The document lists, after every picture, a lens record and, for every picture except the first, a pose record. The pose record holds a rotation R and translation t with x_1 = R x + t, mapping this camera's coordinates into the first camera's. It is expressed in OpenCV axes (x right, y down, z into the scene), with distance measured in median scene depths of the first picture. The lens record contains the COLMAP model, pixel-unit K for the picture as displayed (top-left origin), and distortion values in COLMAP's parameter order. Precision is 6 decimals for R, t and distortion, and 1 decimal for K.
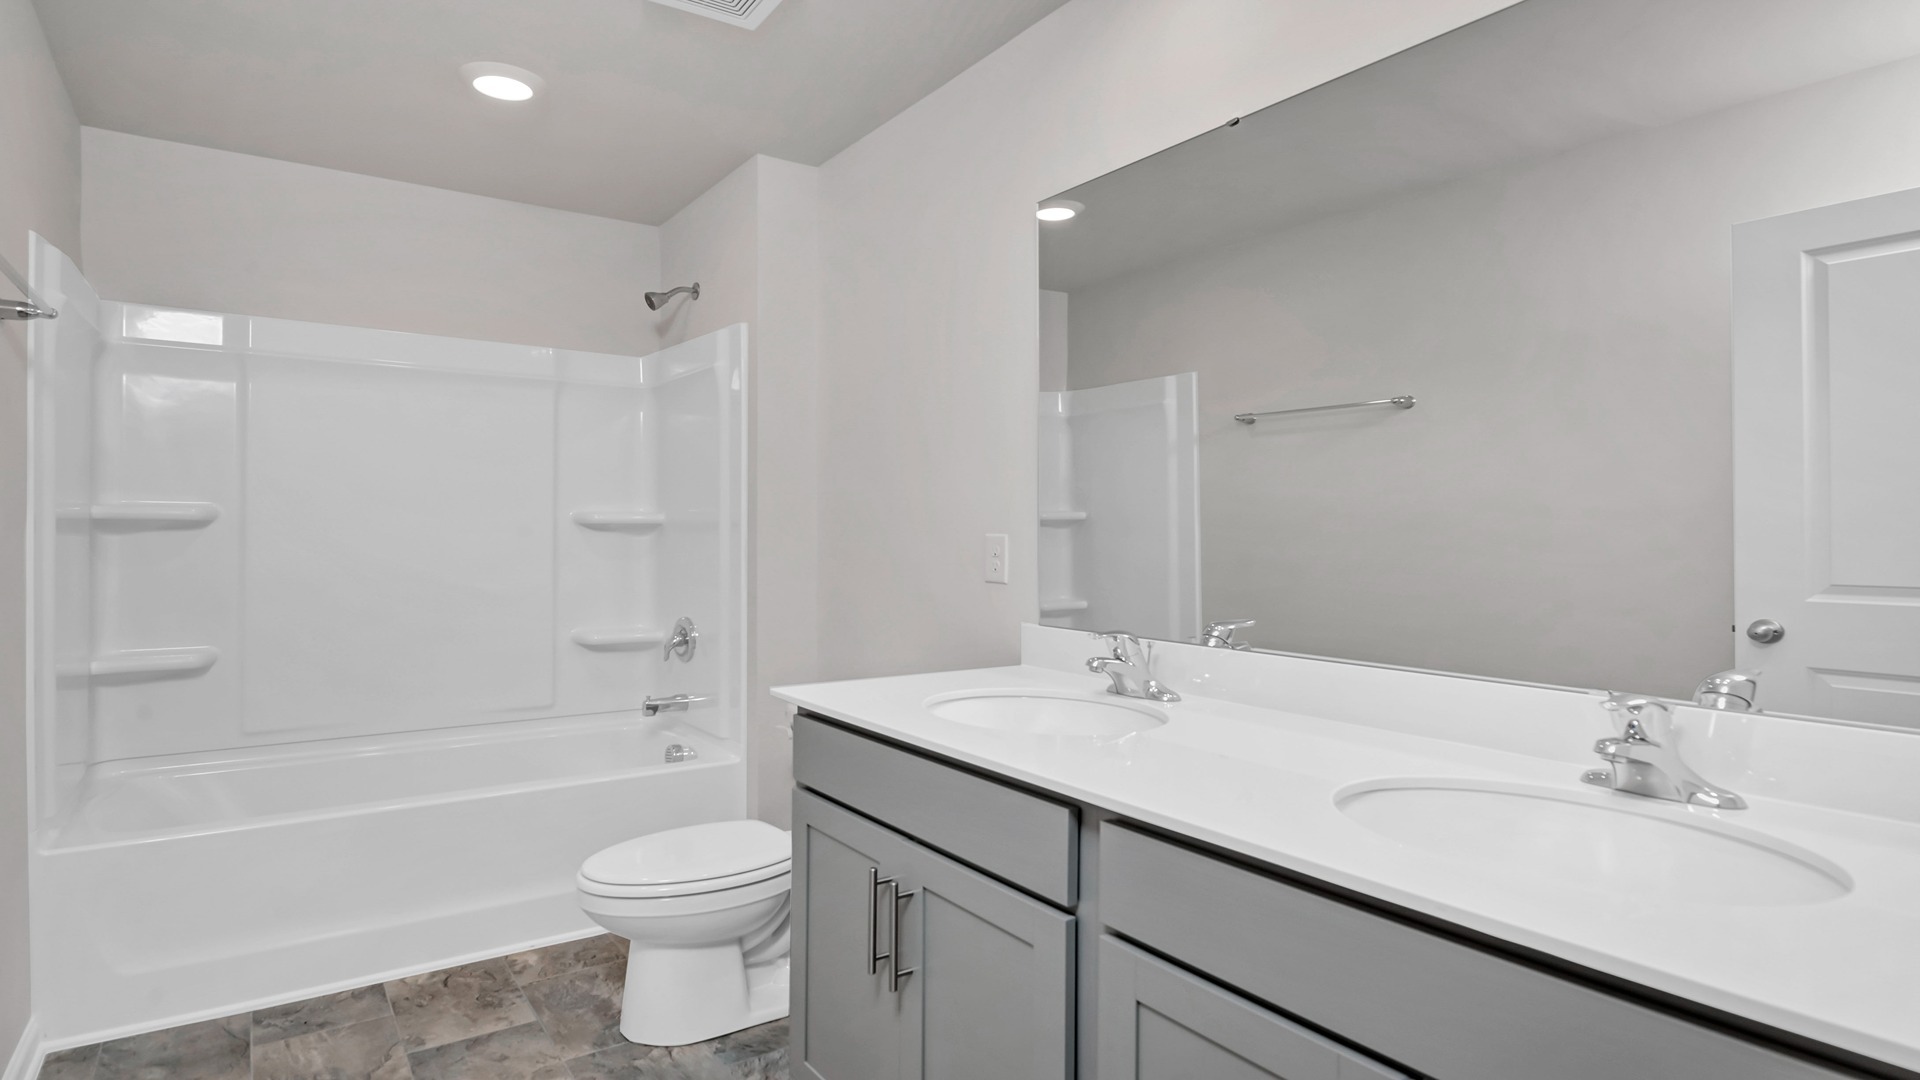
lens RADIAL K [[995.1, 0, 960.0], [0, 995.1, 540.0], [0, 0, 1]] dist [0.038332, -0.035483]
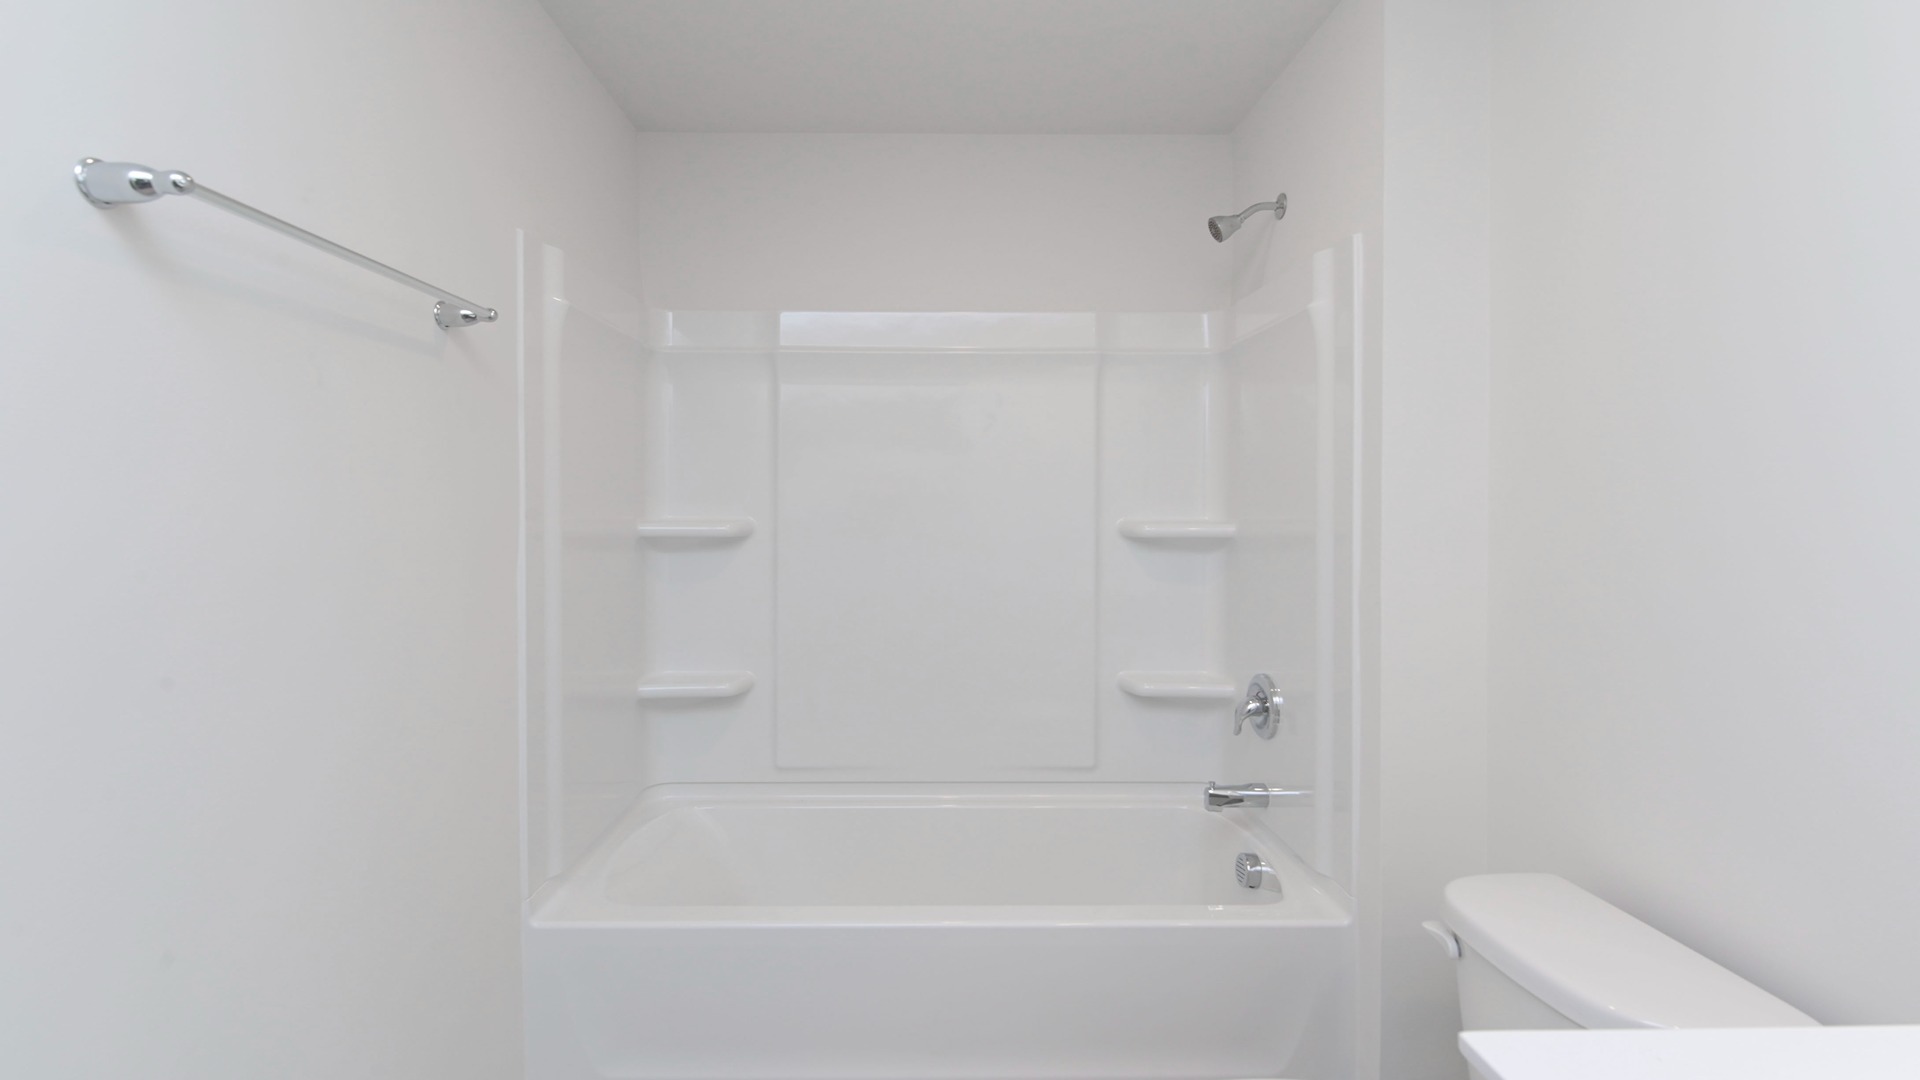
lens RADIAL K [[944.8, 0, 955.7], [0, 944.8, 502.5], [0, 0, 1]] dist [0.001282, 0.000055]
pose [[0.830356, 0.001134, -0.557232, -0.086018], [-0.002085, 0.999997, -0.001071, -0.042295], [0.557229, 0.002051, 0.830356, 0.328815]]
